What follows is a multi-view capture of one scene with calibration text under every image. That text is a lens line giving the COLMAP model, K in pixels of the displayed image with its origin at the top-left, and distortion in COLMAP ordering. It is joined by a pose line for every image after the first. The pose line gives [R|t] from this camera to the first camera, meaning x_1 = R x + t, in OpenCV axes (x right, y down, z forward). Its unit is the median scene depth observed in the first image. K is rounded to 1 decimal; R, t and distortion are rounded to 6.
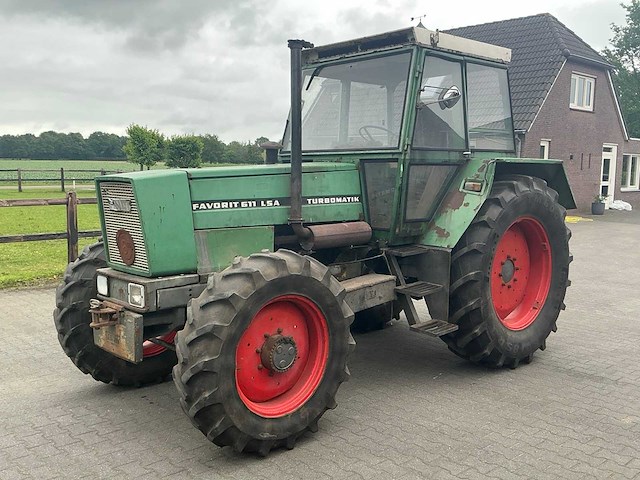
lens RADIAL K [[637.6, 0, 320.0], [0, 637.6, 240.0], [0, 0, 1]] dist [0.135866, -0.288256]
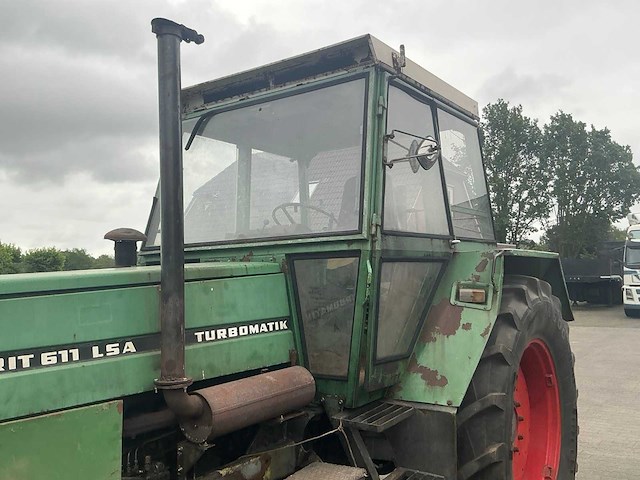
lens RADIAL K [[592.3, 0, 320.0], [0, 592.3, 240.0], [0, 0, 1]] dist [0.117045, -0.241996]
pose [[0.976729, -0.017133, 0.213794, -0.021741], [0.053585, 0.984687, -0.165893, -0.049700], [-0.207678, 0.173488, 0.962690, 0.484099]]
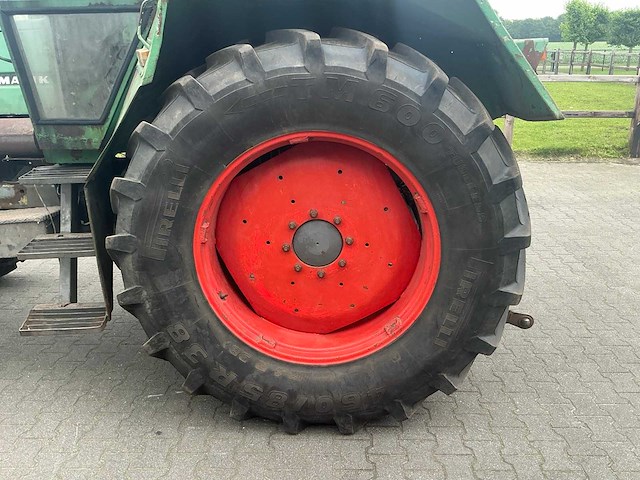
lens RADIAL K [[592.3, 0, 320.0], [0, 592.3, 240.0], [0, 0, 1]] dist [0.117045, -0.241996]
pose [[0.717150, 0.196547, -0.668629, 0.659515], [-0.062880, 0.973743, 0.218794, -0.057436], [0.694076, -0.114864, 0.710679, 0.769748]]
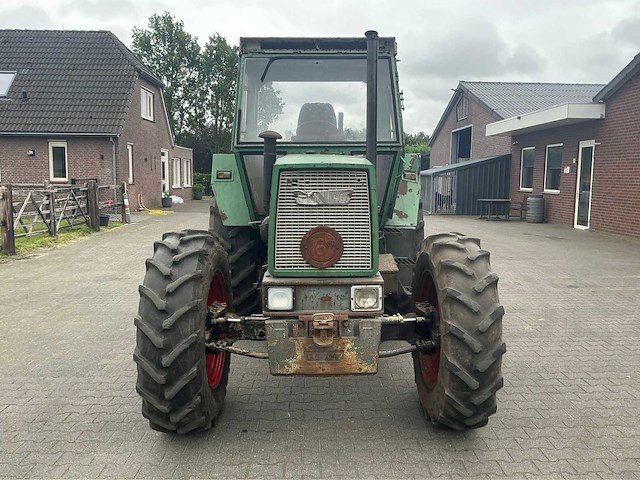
lens RADIAL K [[547.3, 0, 320.0], [0, 547.3, 240.0], [0, 0, 1]] dist [0.097602, -0.173127]
pose [[0.665151, -0.095167, 0.740620, -0.685612], [0.085651, 0.995022, 0.050934, -0.029123], [-0.741781, 0.029556, 0.669991, 0.424004]]
